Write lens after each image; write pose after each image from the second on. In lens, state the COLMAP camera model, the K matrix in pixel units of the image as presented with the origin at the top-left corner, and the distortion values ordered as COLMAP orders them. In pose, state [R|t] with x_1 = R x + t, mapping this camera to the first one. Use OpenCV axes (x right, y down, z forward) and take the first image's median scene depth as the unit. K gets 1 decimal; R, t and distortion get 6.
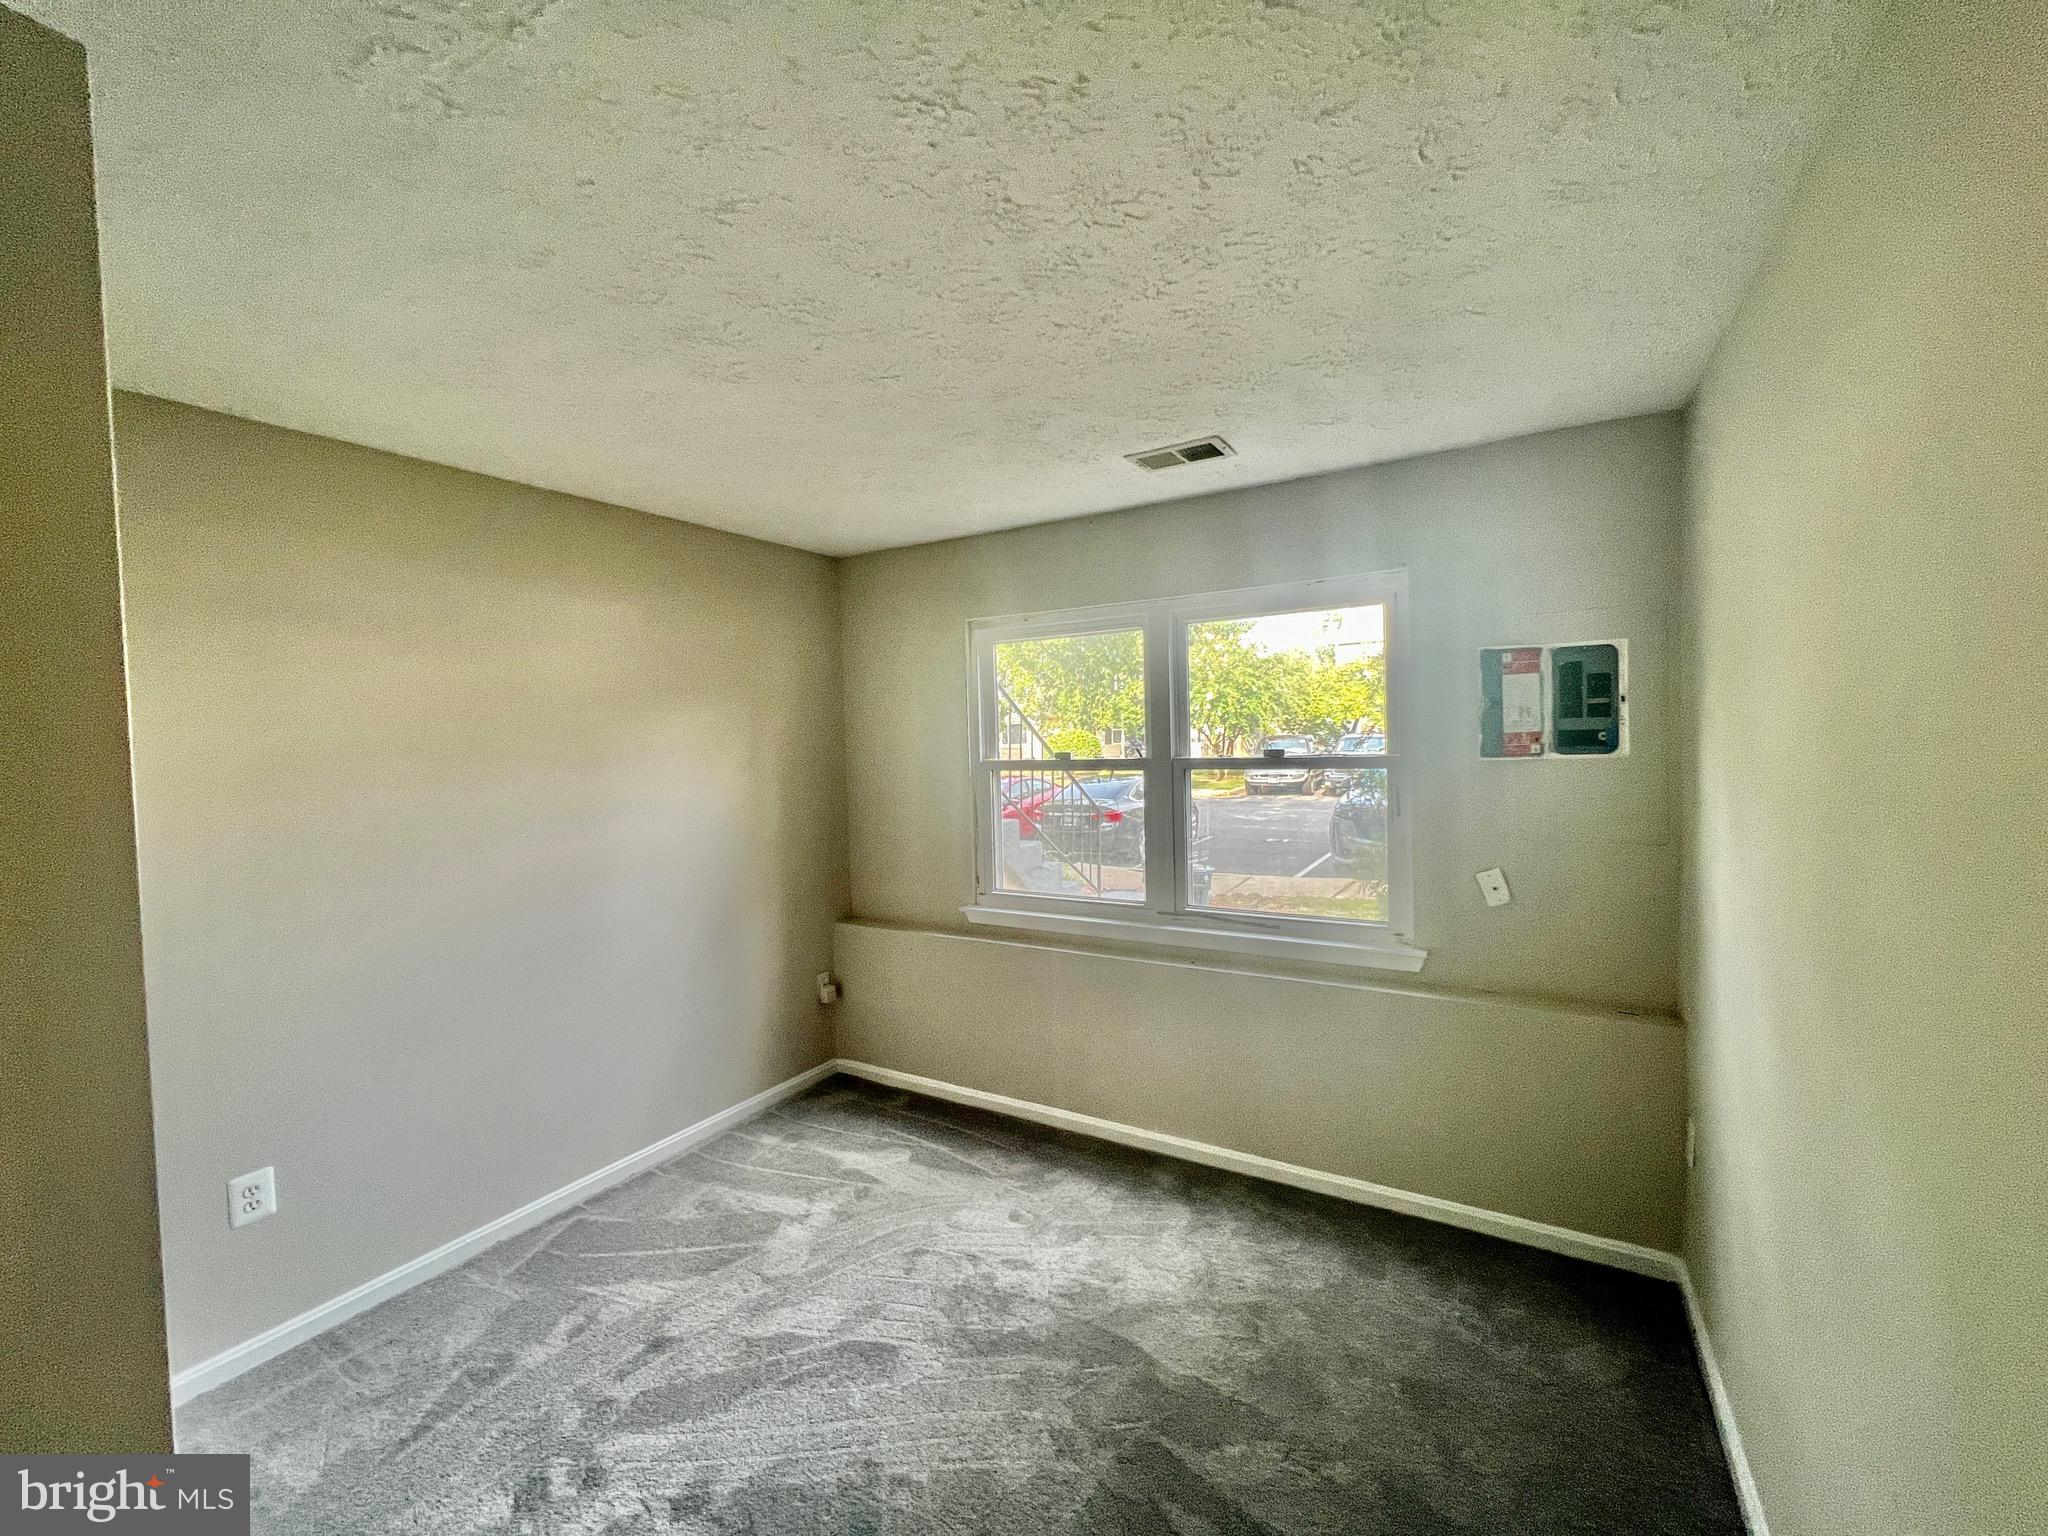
lens RADIAL K [[824.2, 0, 1020.5], [0, 824.2, 764.4], [0, 0, 1]] dist [-0.001382, -0.000259]
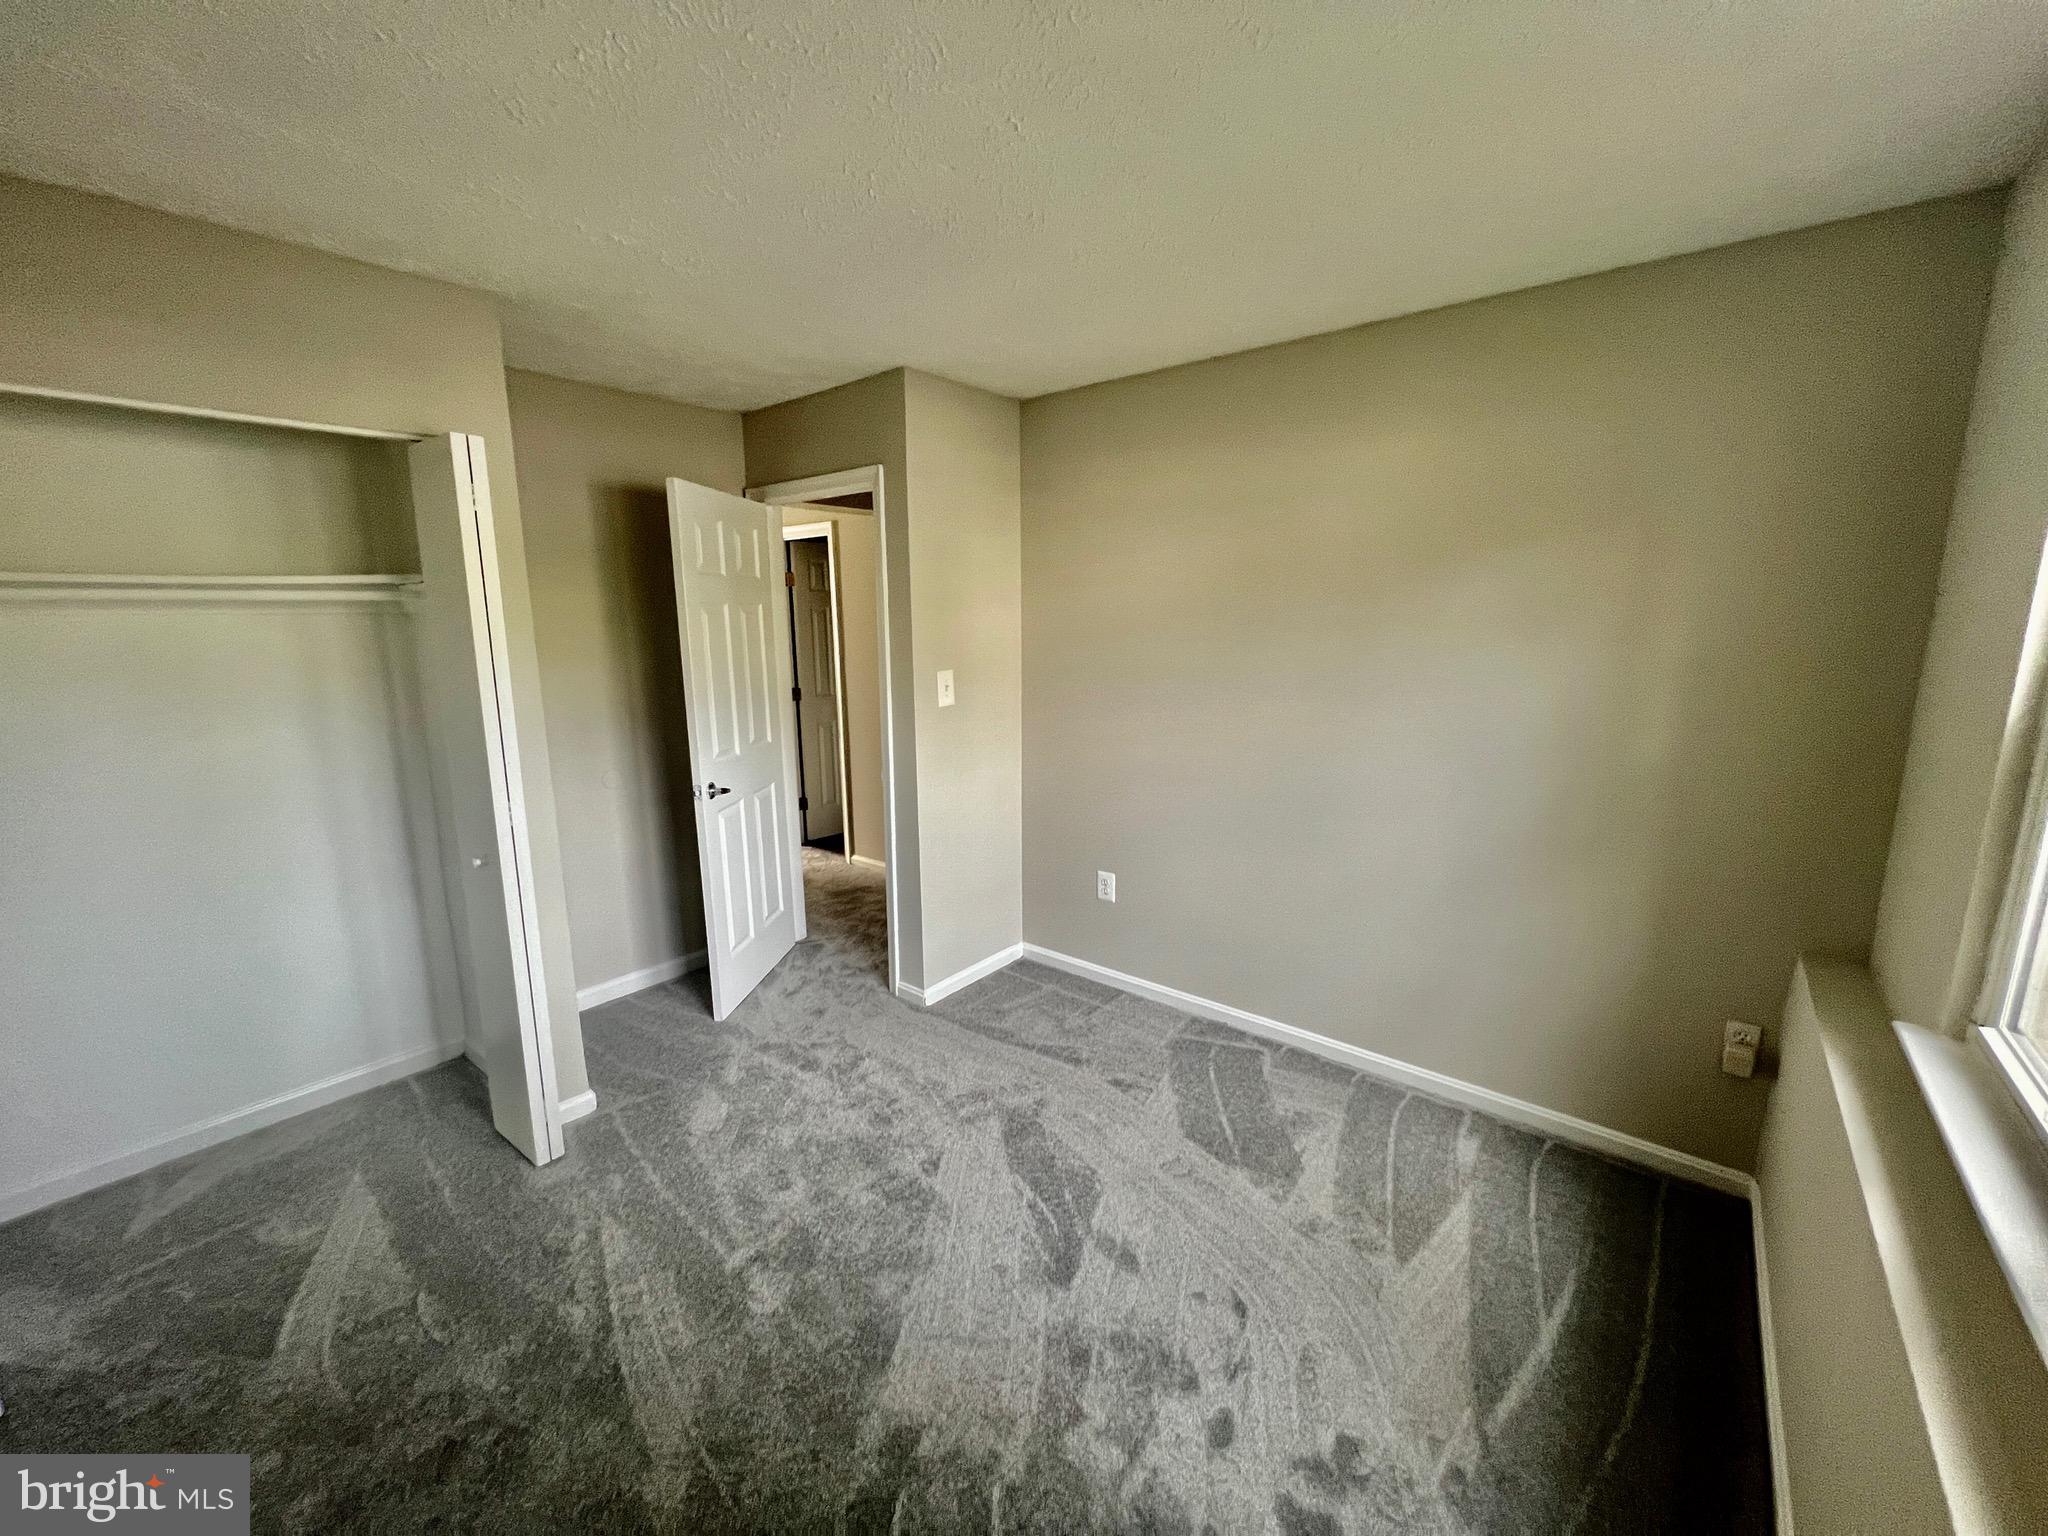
lens RADIAL K [[823.8, 0, 1021.5], [0, 823.8, 764.7], [0, 0, 1]] dist [-0.003006, 0.000788]
pose [[-0.139215, 0.202147, -0.969410, 0.528554], [-0.026012, 0.977858, 0.207645, -0.039330], [0.989921, 0.054124, -0.130874, 0.874262]]
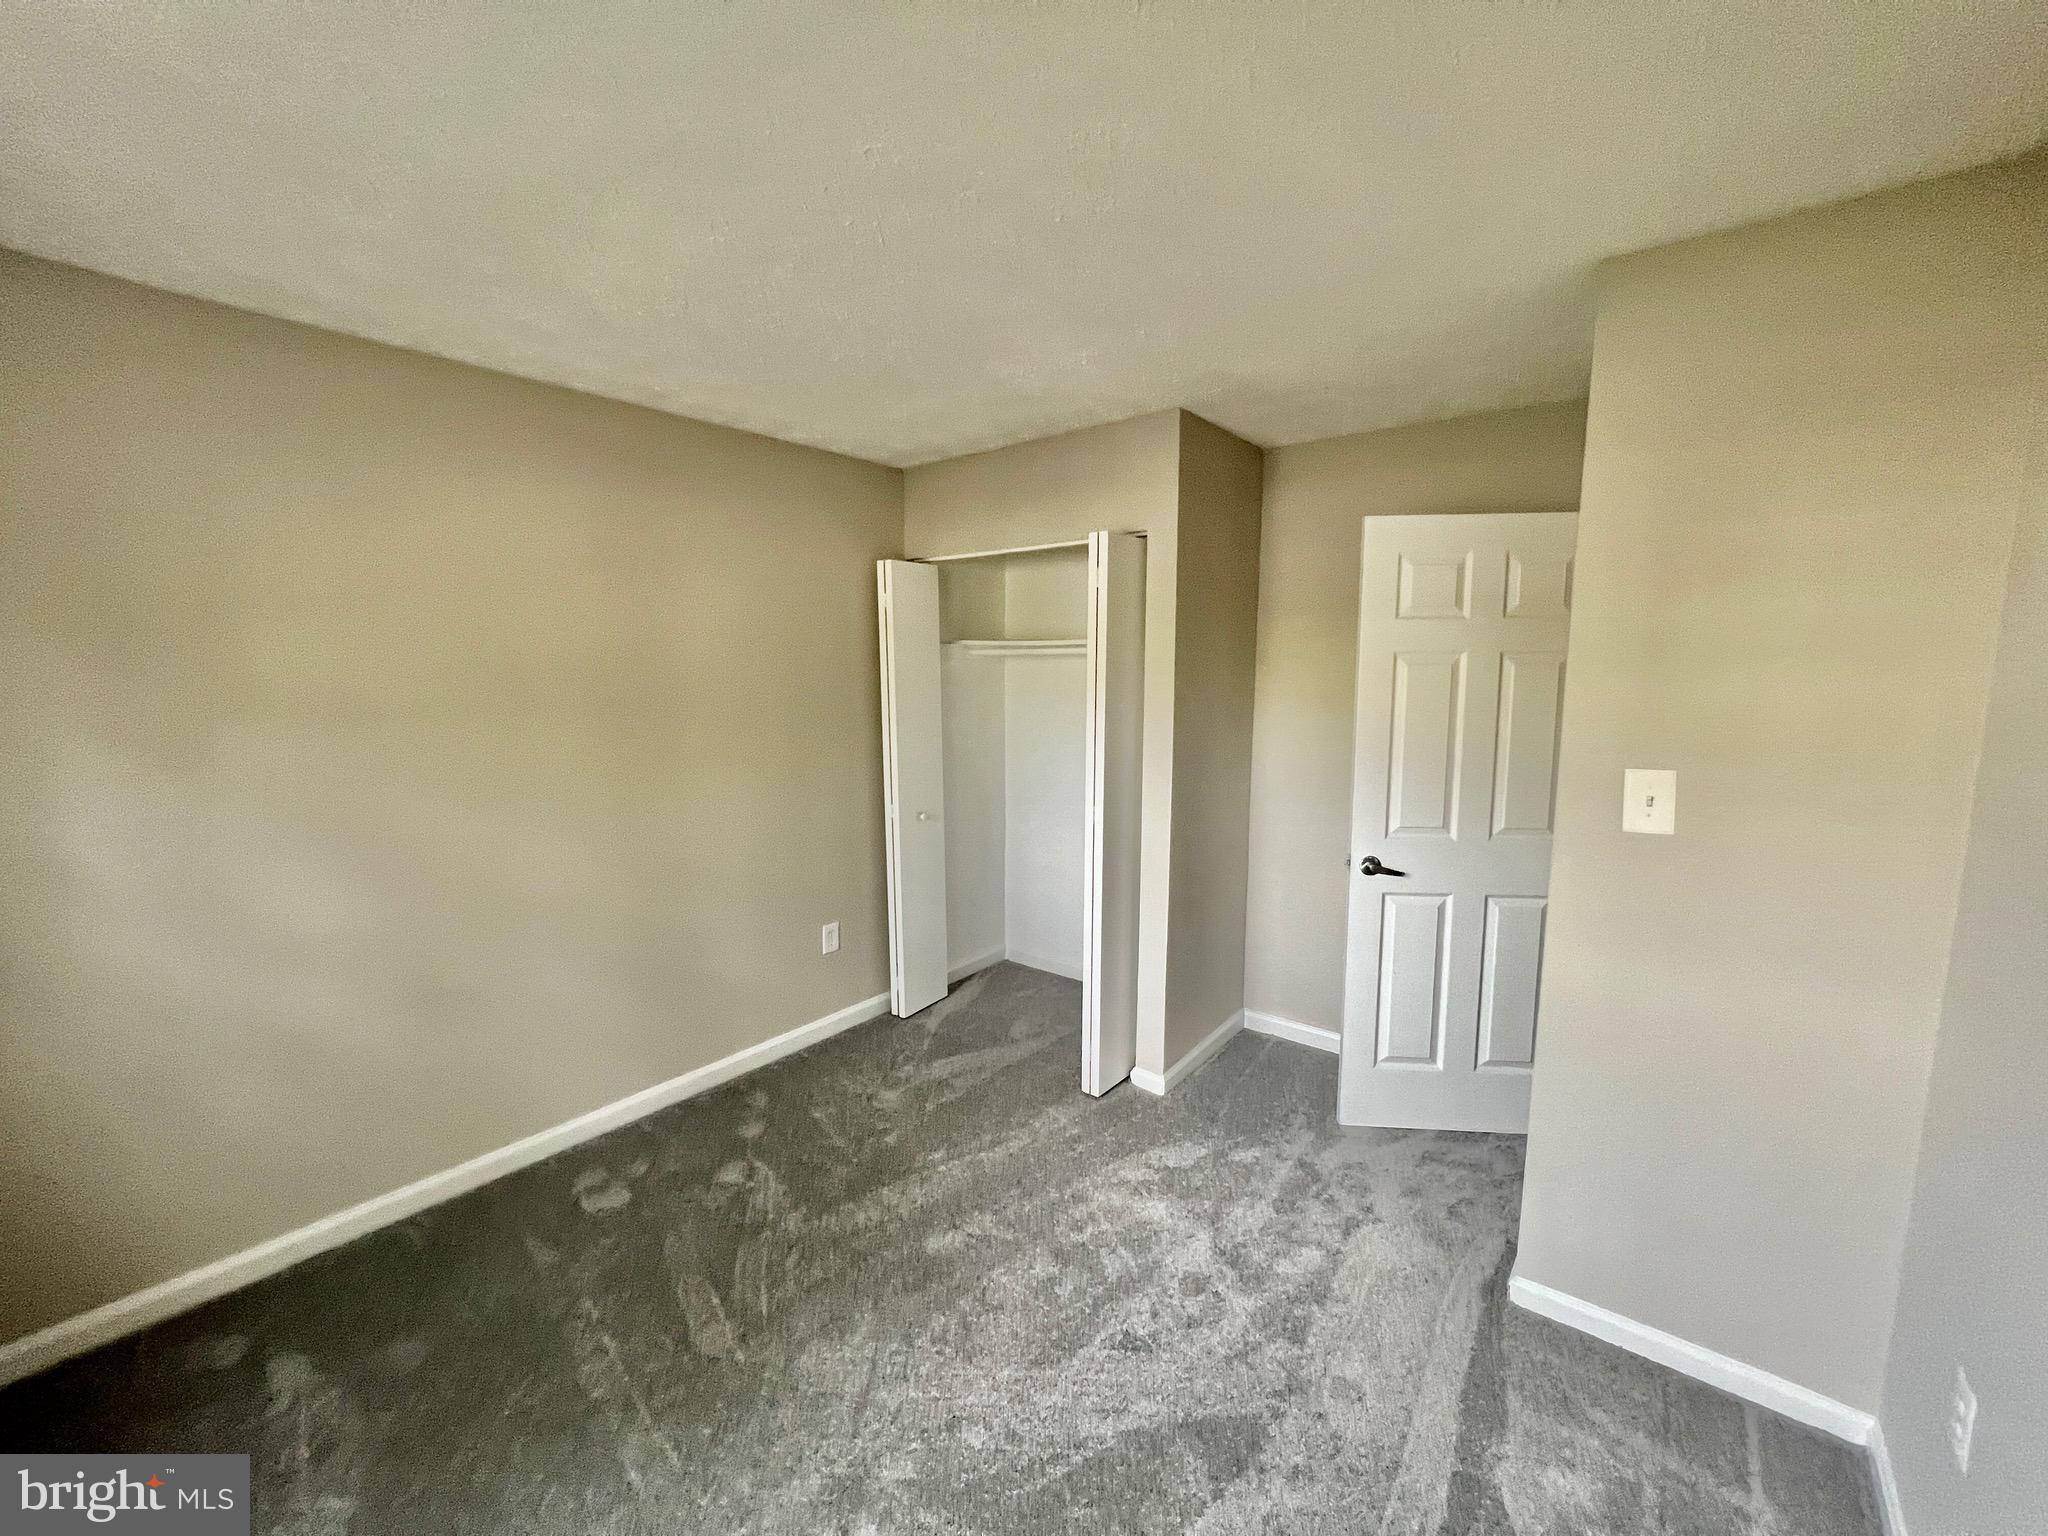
lens RADIAL K [[823.8, 0, 1026.4], [0, 823.8, 770.3], [0, 0, 1]] dist [-0.003006, 0.000788]
pose [[-0.991417, -0.000425, 0.130739, -0.302098], [0.020661, 0.986919, 0.159889, -0.037870], [-0.129097, 0.161218, -0.978439, 1.351940]]
